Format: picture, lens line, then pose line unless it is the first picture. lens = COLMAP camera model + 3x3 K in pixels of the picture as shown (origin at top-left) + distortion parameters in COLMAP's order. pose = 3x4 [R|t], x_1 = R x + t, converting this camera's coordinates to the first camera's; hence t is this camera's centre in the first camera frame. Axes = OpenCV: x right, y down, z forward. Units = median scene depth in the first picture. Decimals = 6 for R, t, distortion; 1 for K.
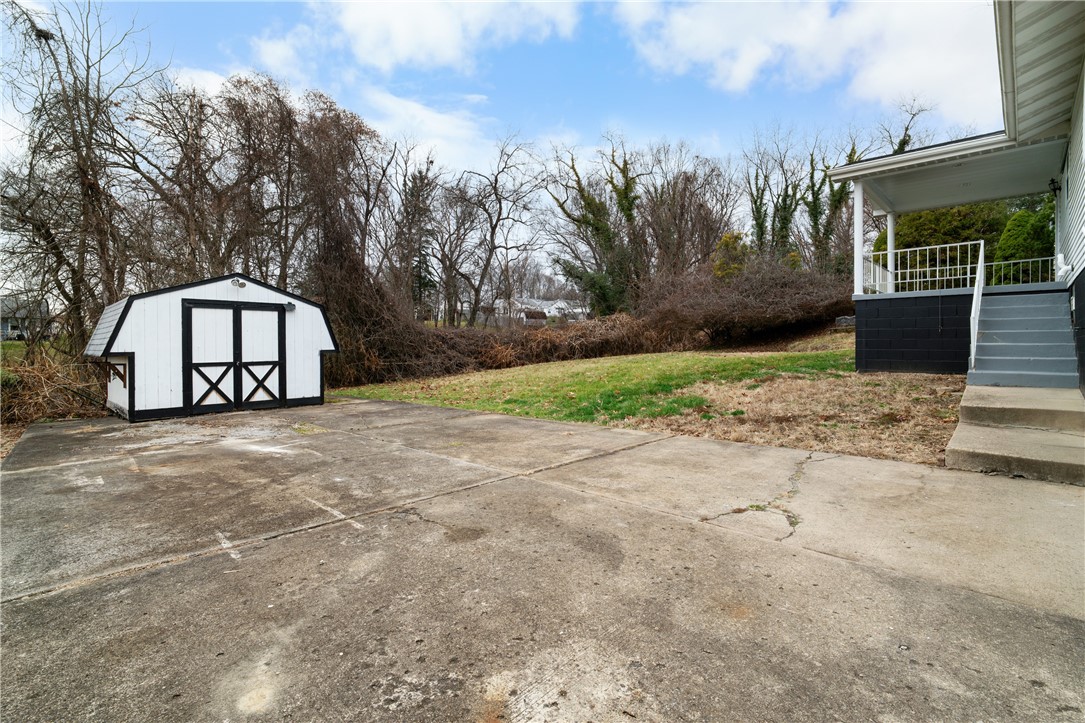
lens RADIAL K [[504.8, 0, 544.1], [0, 504.8, 353.9], [0, 0, 1]] dist [-0.017959, 0.007948]
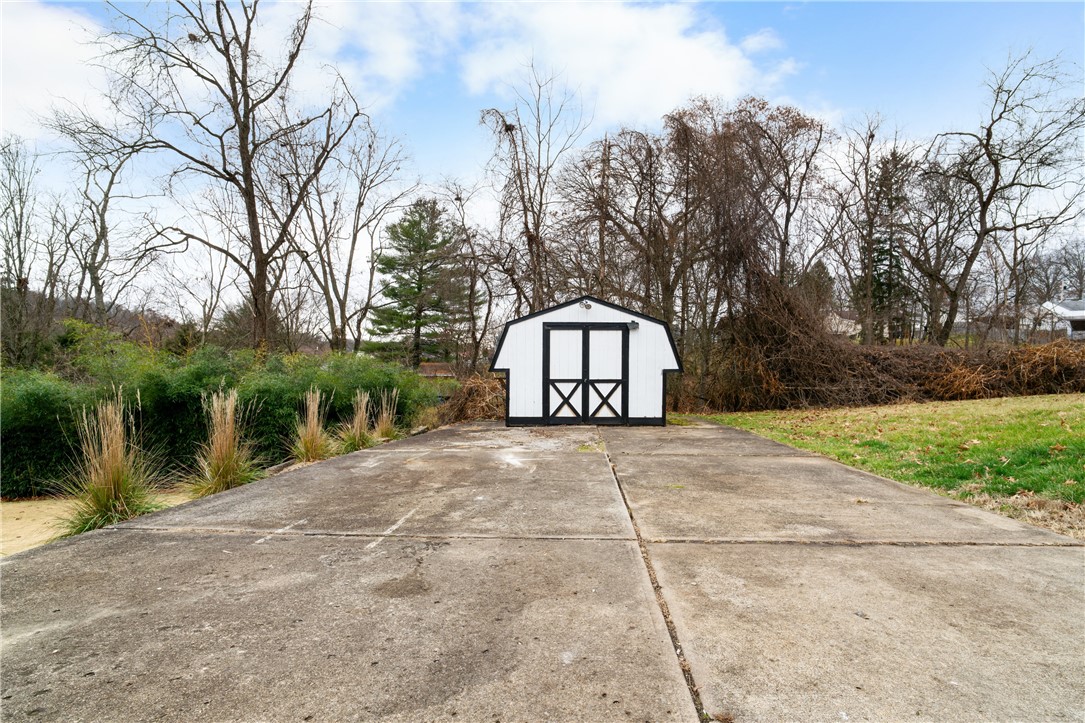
lens RADIAL K [[534.6, 0, 561.4], [0, 534.6, 390.9], [0, 0, 1]] dist [-0.022432, 0.011774]
pose [[0.678170, 0.037438, -0.733951, 0.191111], [-0.019521, 0.999267, 0.032935, 0.004361], [0.734646, -0.008008, 0.678404, 0.189357]]
